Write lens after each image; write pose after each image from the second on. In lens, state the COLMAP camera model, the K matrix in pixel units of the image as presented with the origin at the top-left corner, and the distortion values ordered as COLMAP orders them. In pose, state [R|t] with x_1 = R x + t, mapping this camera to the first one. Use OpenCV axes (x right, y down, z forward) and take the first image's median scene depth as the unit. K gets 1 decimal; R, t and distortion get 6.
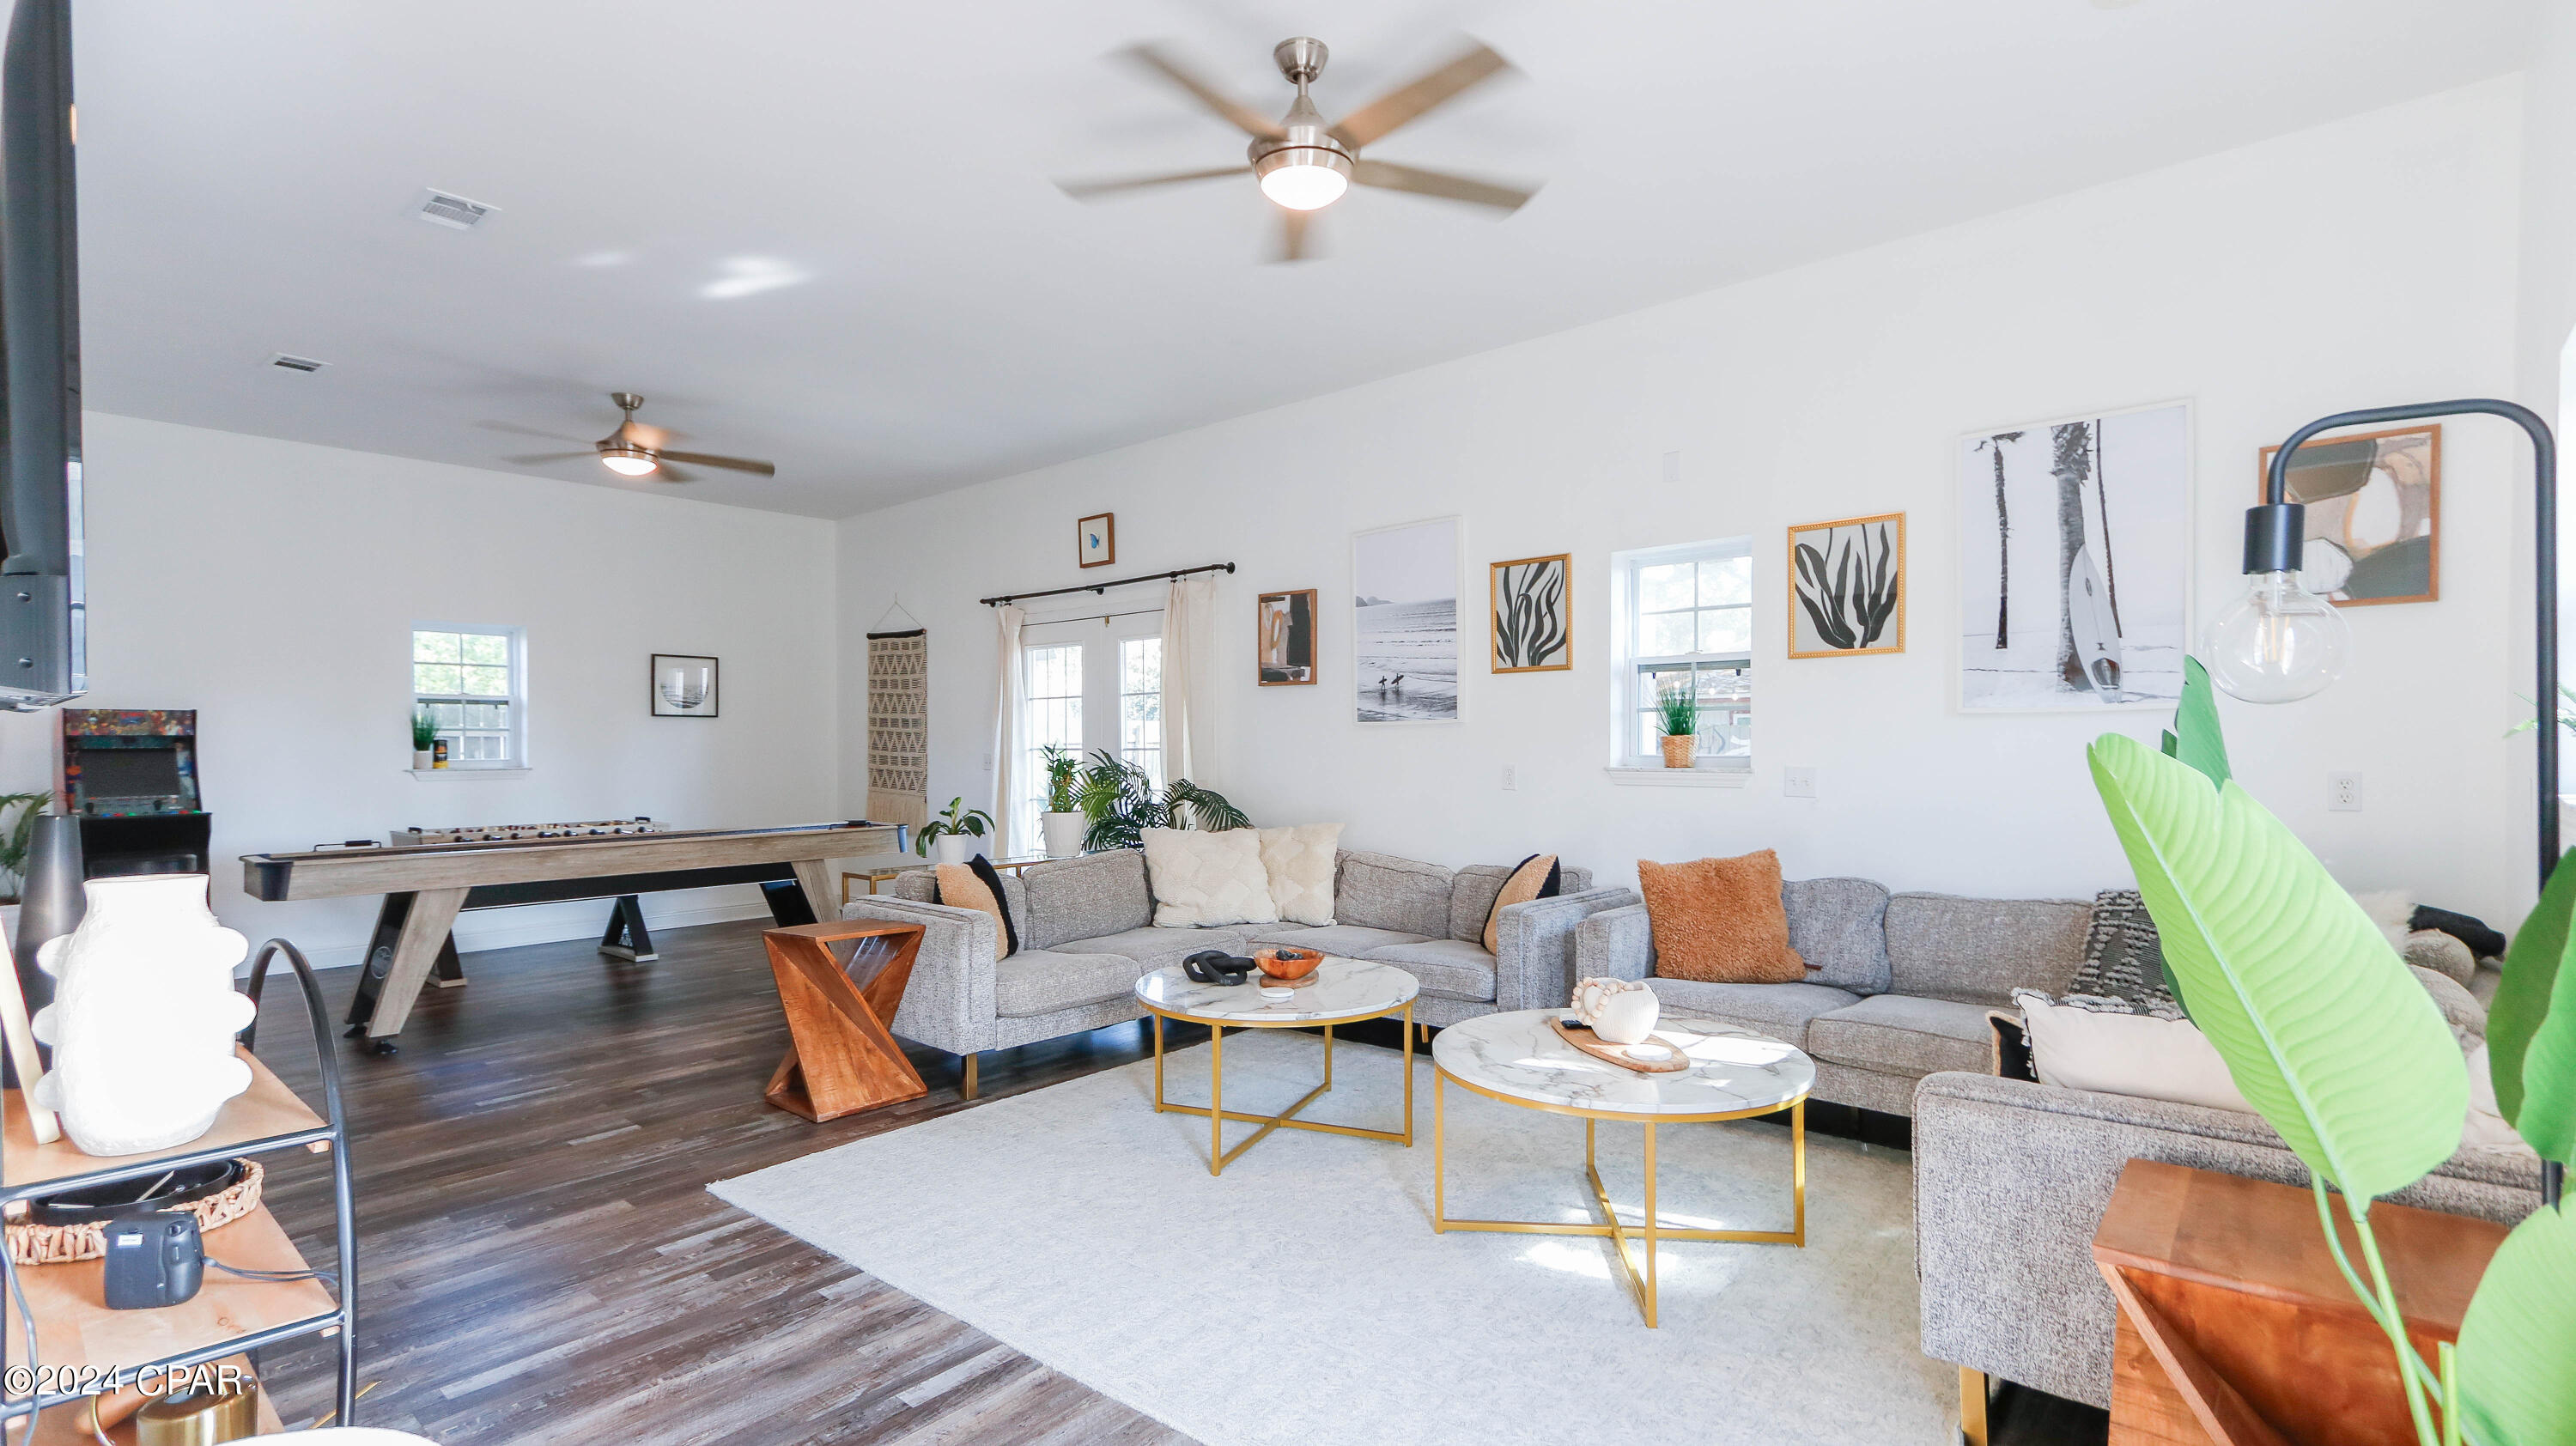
lens RADIAL K [[1182.6, 0, 1280.7], [0, 1182.6, 738.4], [0, 0, 1]] dist [0.019843, -0.003587]
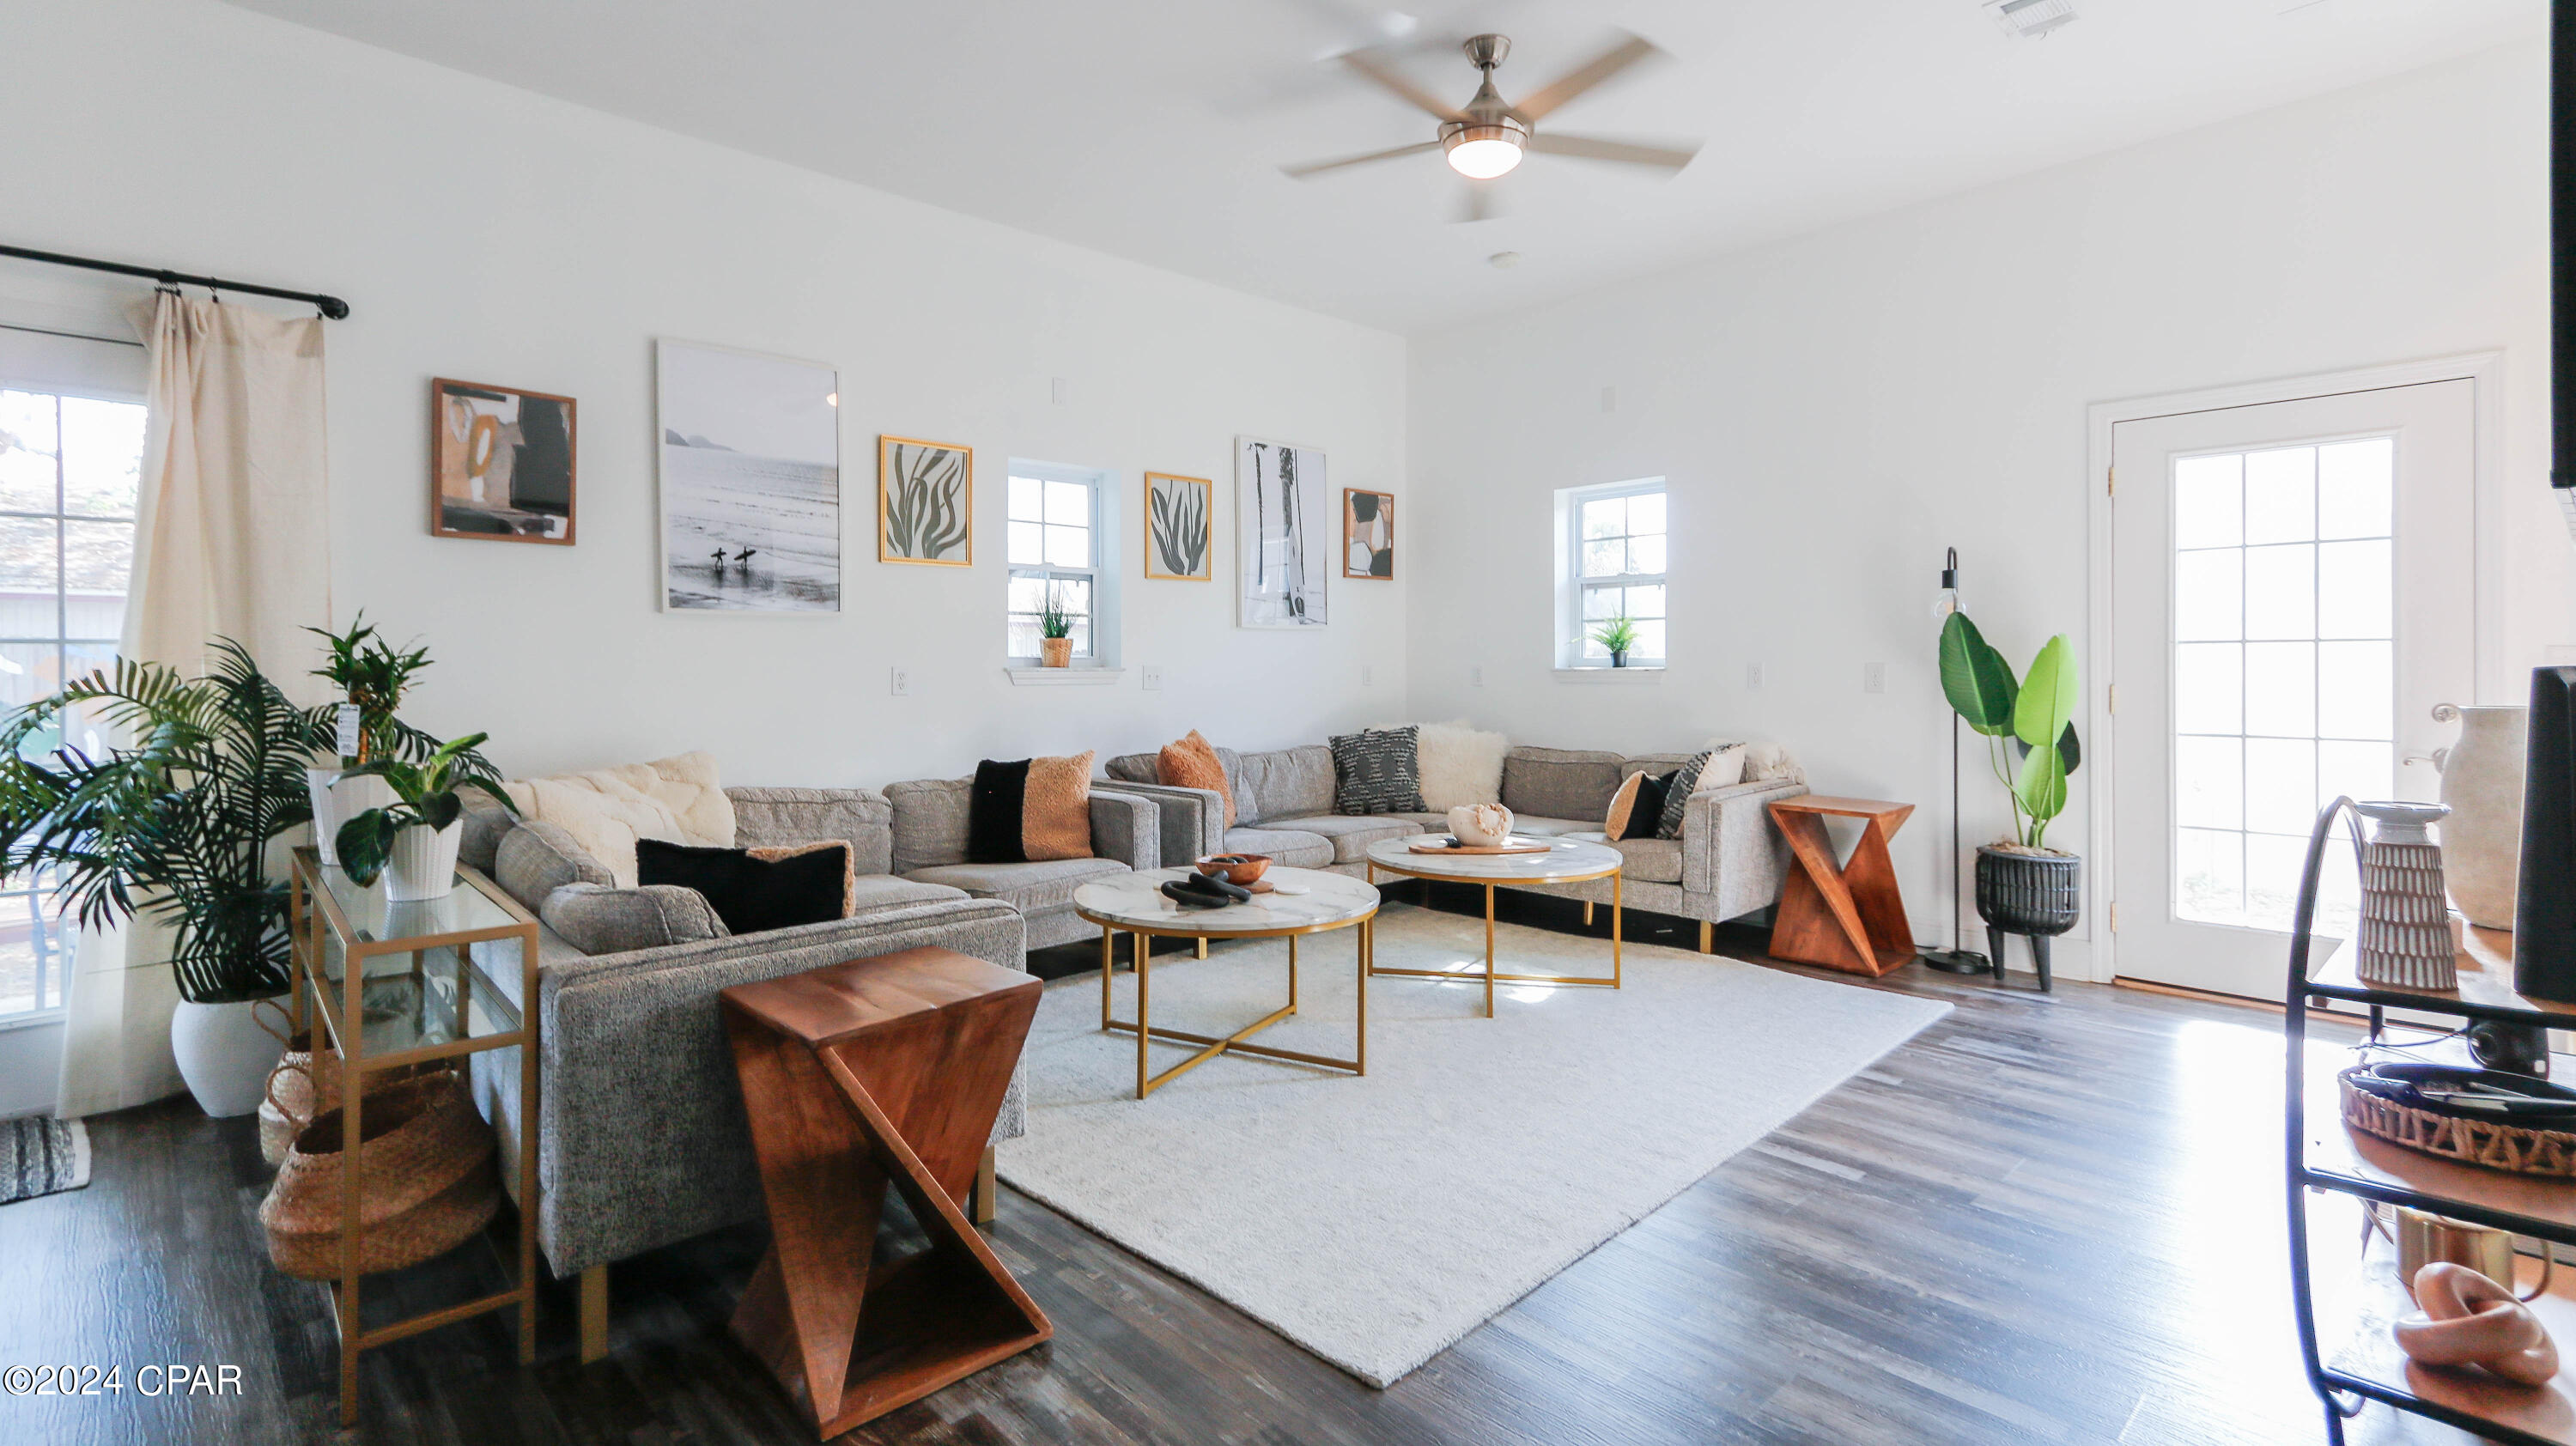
lens RADIAL K [[1182.6, 0, 1276.8], [0, 1182.6, 686.8], [0, 0, 1]] dist [0.019843, -0.003587]
pose [[0.094762, -0.019566, 0.995308, -0.585020], [-0.009451, 0.999744, 0.020553, 0.014409], [-0.995455, -0.011354, 0.094553, 0.553287]]
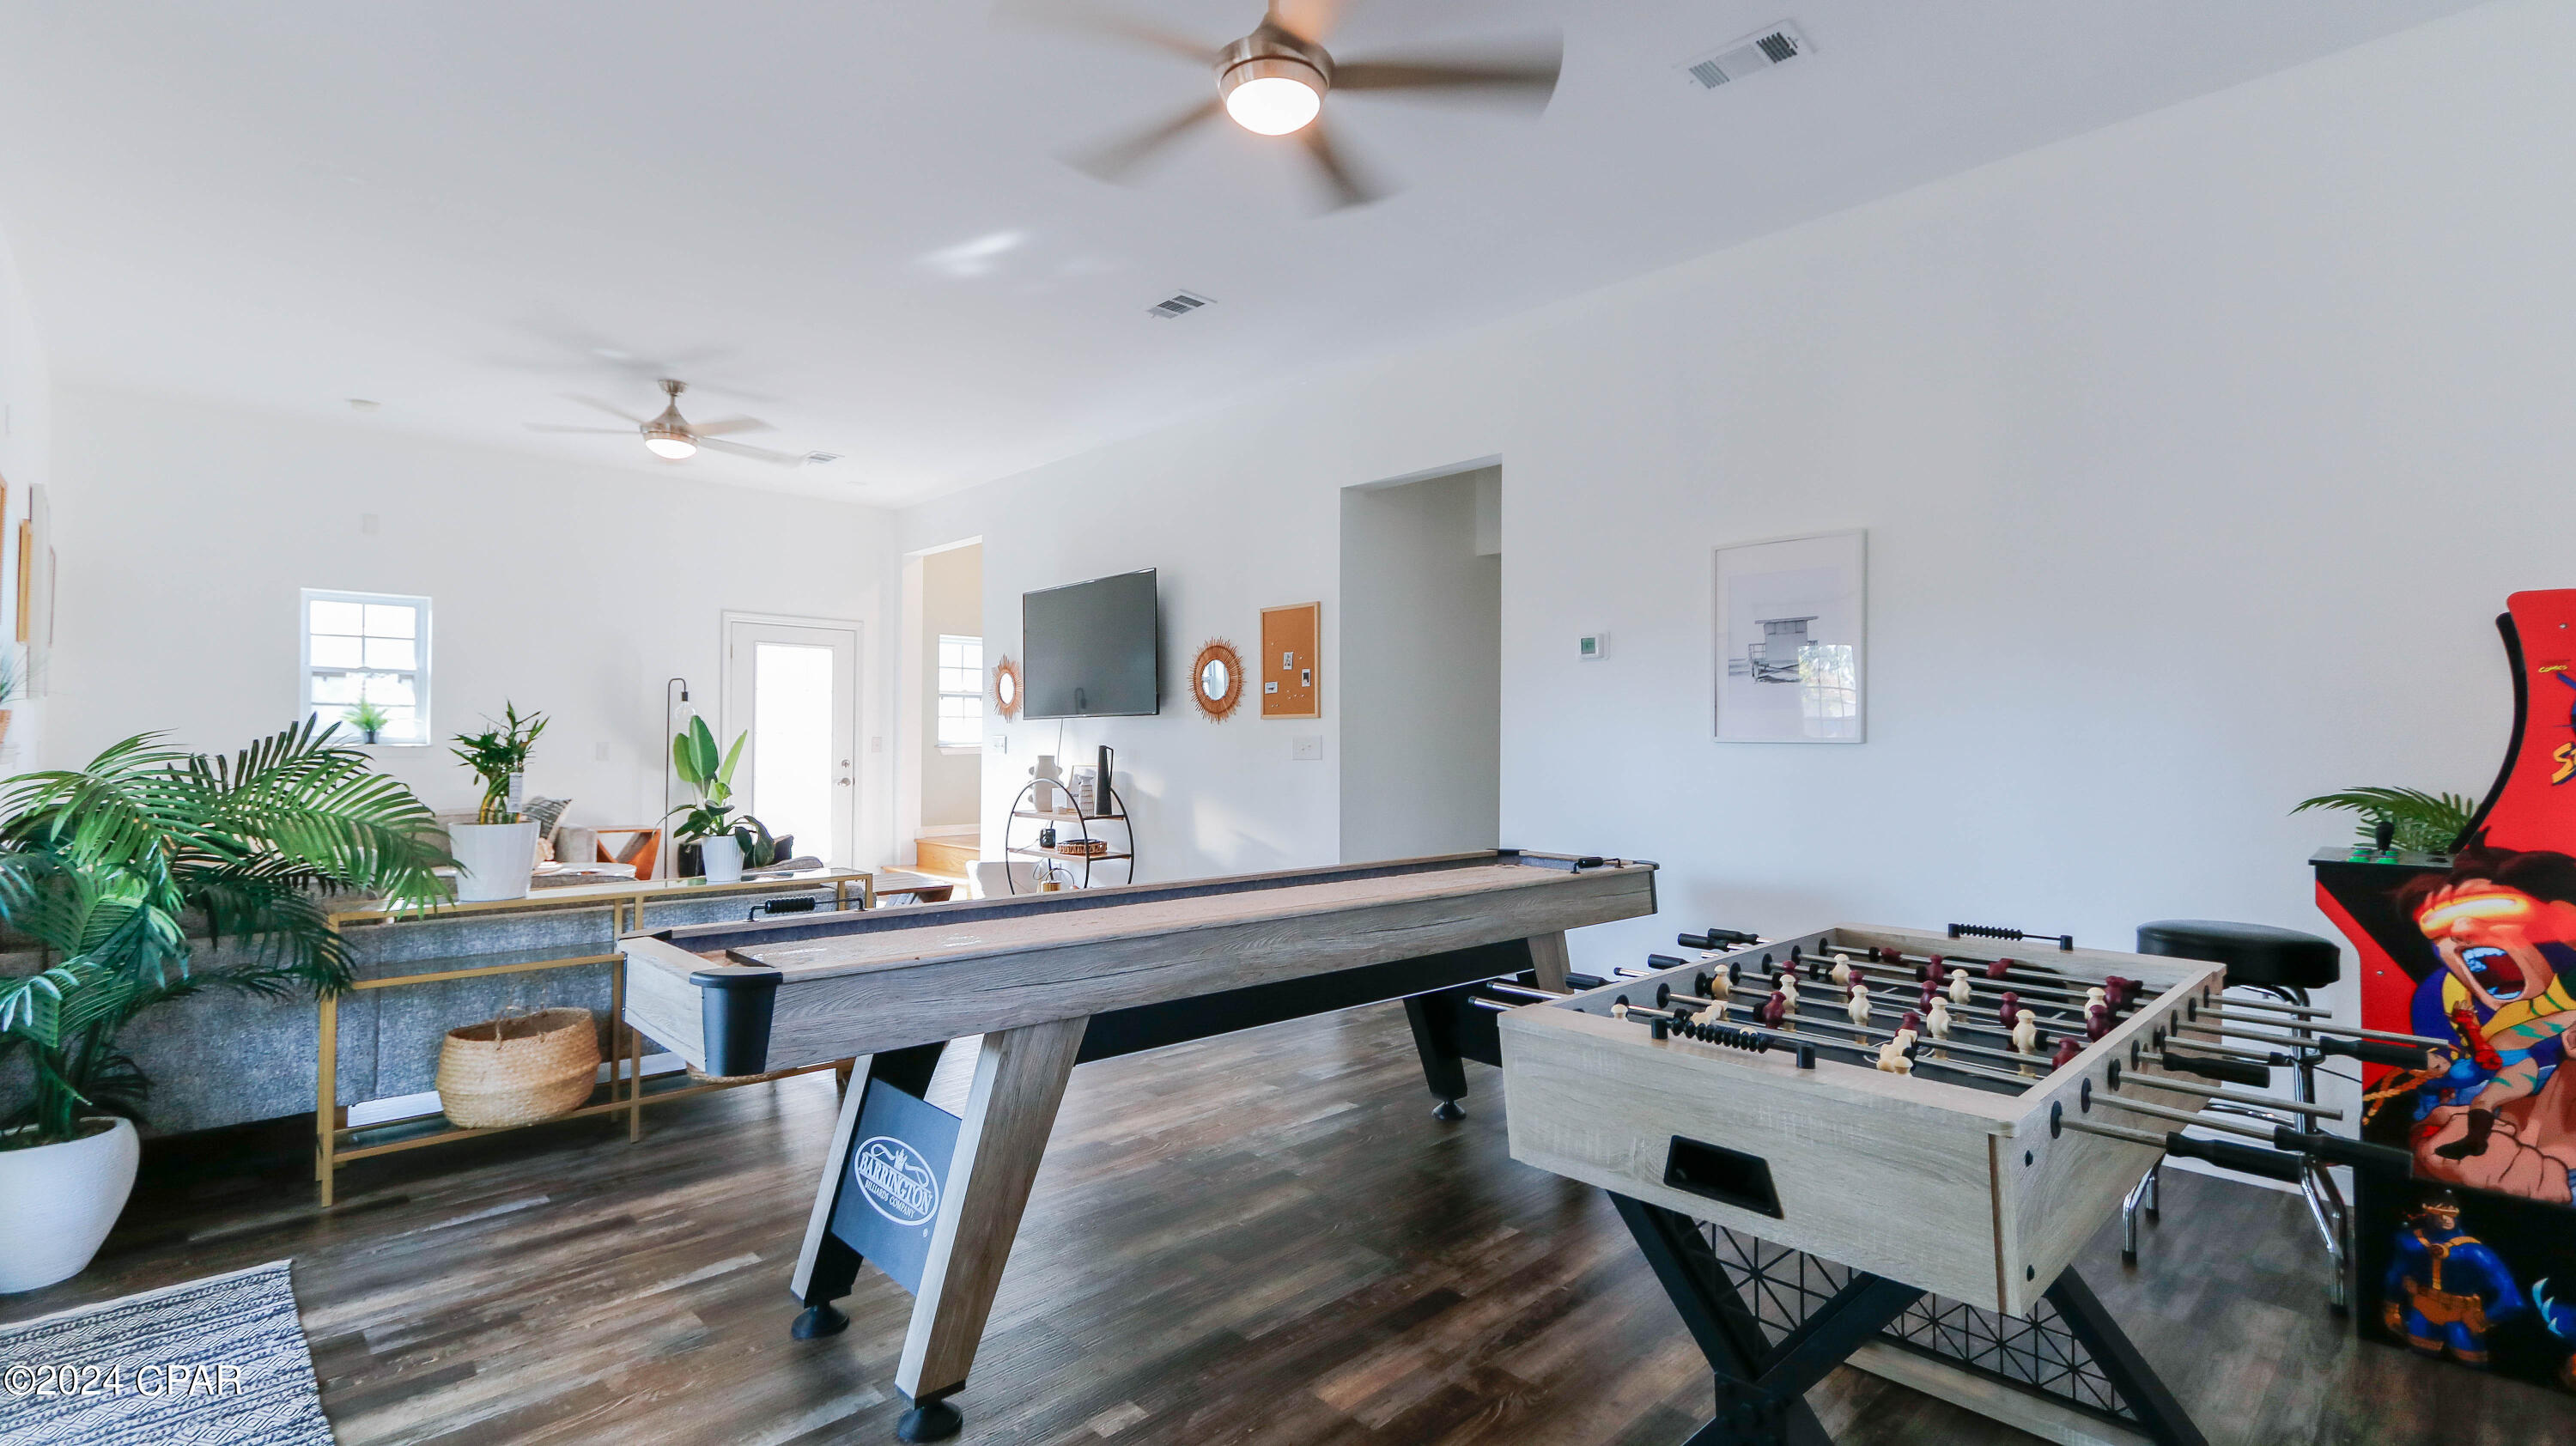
lens RADIAL K [[1182.6, 0, 1271.3], [0, 1182.6, 727.4], [0, 0, 1]] dist [0.019843, -0.003587]
pose [[-0.996479, 0.001847, 0.083826, -0.586565], [-0.000490, 0.999612, -0.027845, 0.031645], [-0.083845, -0.027789, -0.996091, 1.471809]]
